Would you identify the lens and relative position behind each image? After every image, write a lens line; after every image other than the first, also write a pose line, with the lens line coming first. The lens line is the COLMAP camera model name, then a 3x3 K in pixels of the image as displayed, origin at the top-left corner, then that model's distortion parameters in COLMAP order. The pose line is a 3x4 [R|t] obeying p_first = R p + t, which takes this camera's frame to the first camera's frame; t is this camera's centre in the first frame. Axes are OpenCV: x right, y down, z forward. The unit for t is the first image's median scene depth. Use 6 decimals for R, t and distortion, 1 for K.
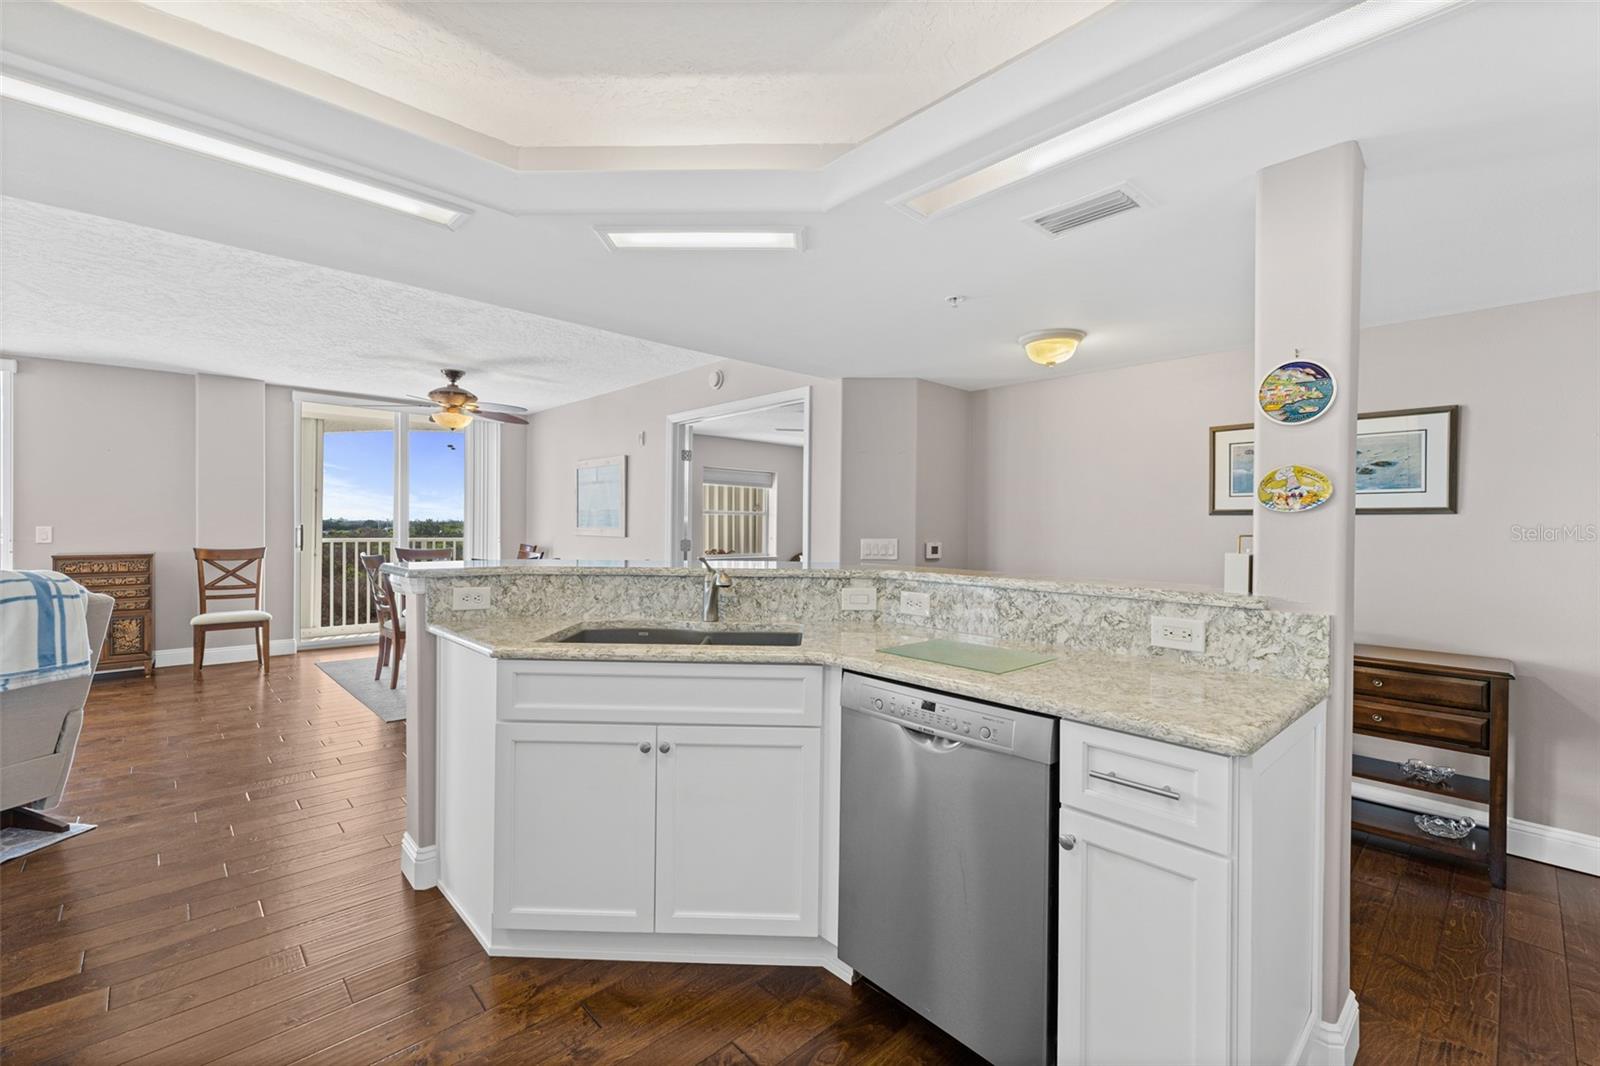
lens RADIAL K [[677.8, 0, 796.4], [0, 677.8, 531.0], [0, 0, 1]] dist [0.004485, -0.000792]
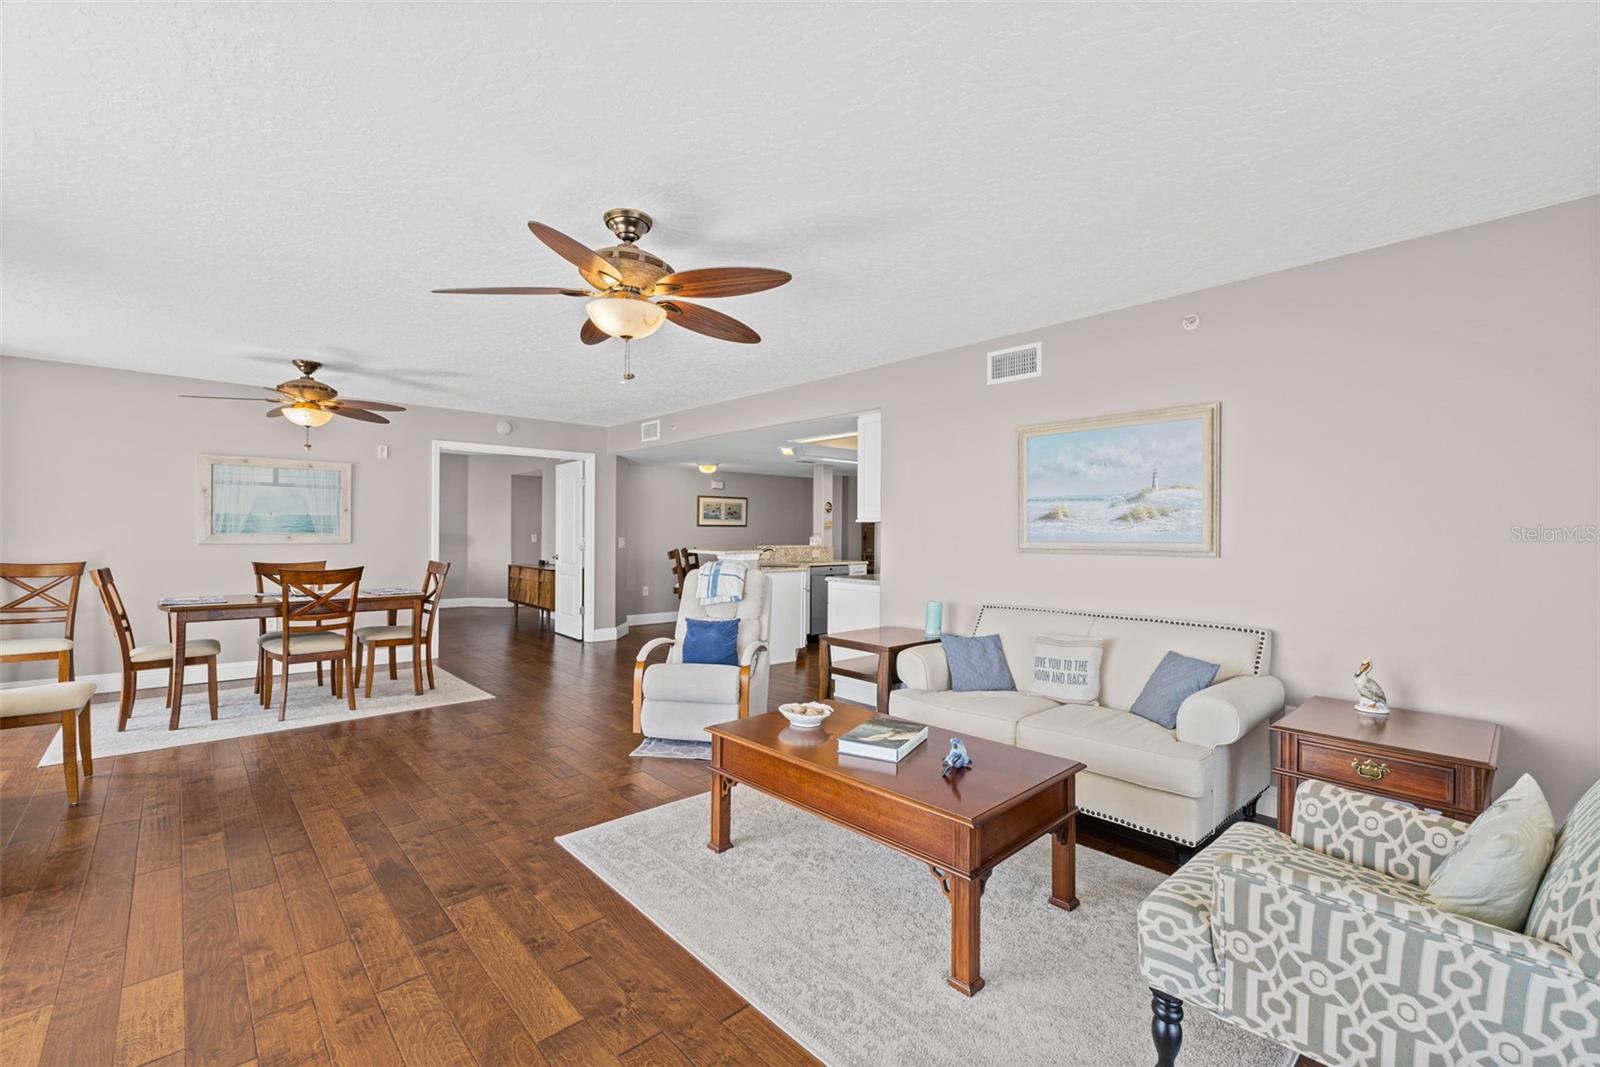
lens RADIAL K [[677.8, 0, 788.4], [0, 677.8, 531.5], [0, 0, 1]] dist [0.004485, -0.000792]
pose [[0.026077, -0.012283, 0.999584, -2.627528], [0.001338, 0.999924, 0.012252, -0.042628], [-0.999659, 0.001018, 0.026091, 0.651590]]
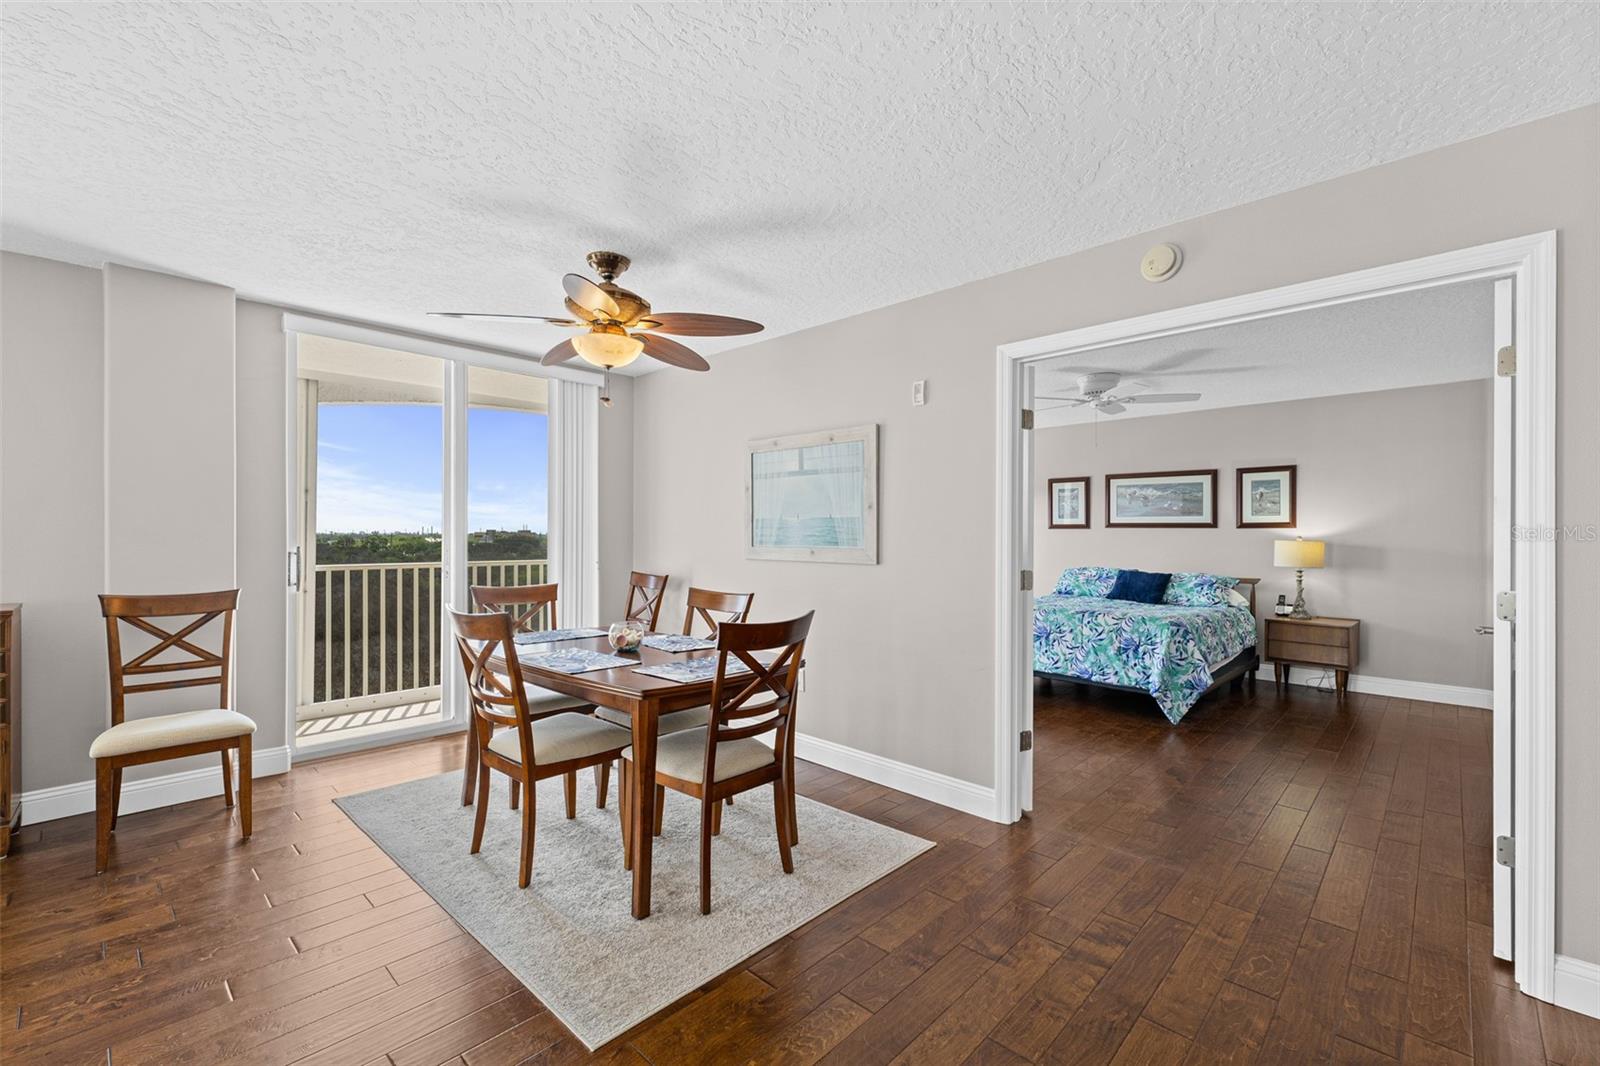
lens RADIAL K [[677.8, 0, 794.0], [0, 677.8, 537.9], [0, 0, 1]] dist [0.004485, -0.000792]
pose [[0.998631, -0.006542, 0.051893, -0.738432], [0.006766, 0.999969, -0.004149, -0.024521], [-0.051864, 0.004494, 0.998644, 0.874620]]
